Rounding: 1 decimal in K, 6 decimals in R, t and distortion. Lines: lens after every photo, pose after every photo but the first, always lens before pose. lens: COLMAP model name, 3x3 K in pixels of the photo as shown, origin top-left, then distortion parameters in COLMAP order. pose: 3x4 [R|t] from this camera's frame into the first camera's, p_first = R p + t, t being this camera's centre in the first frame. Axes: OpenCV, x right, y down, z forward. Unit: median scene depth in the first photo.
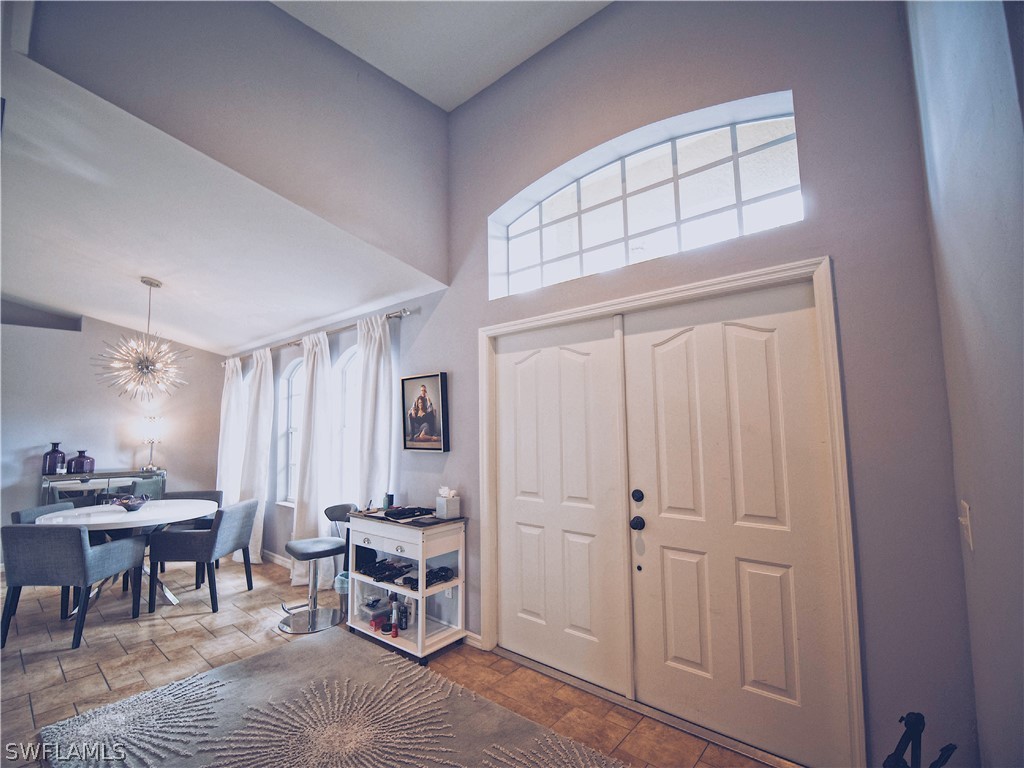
lens RADIAL K [[464.2, 0, 506.1], [0, 464.2, 383.3], [0, 0, 1]] dist [-0.017330, 0.000323]
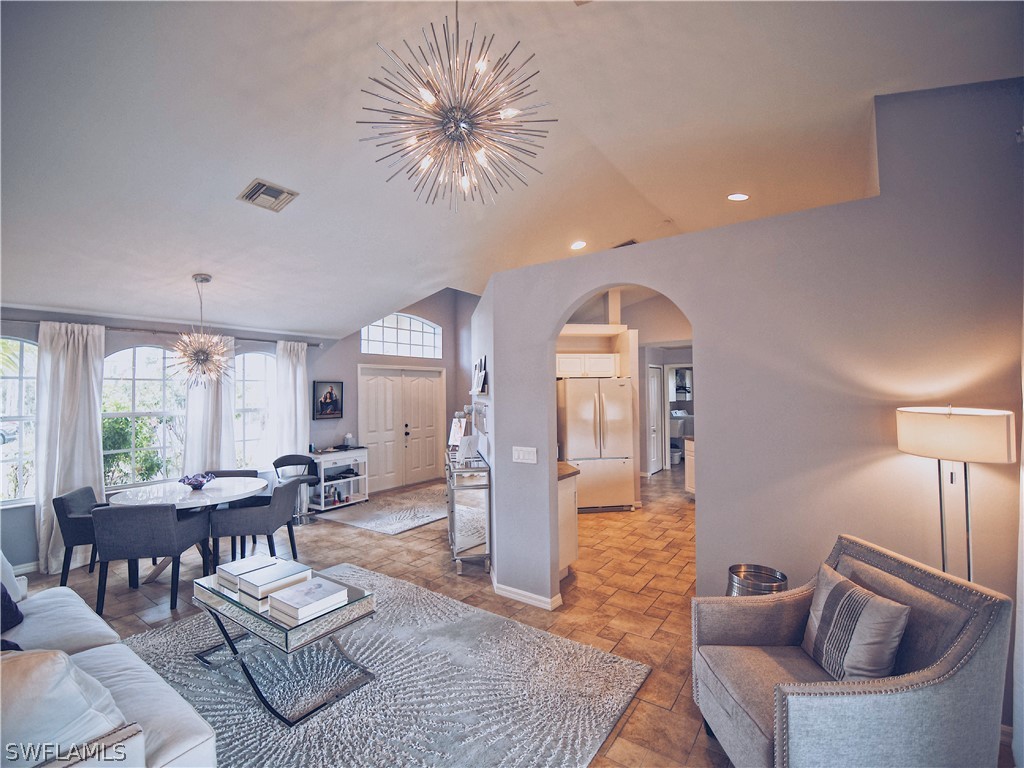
lens RADIAL K [[464.2, 0, 506.1], [0, 464.2, 383.3], [0, 0, 1]] dist [-0.017330, 0.000323]
pose [[-0.086010, 0.030262, 0.995835, -2.168005], [-0.081137, 0.996006, -0.037275, 0.004219], [-0.992985, -0.084005, -0.083211, 0.410668]]
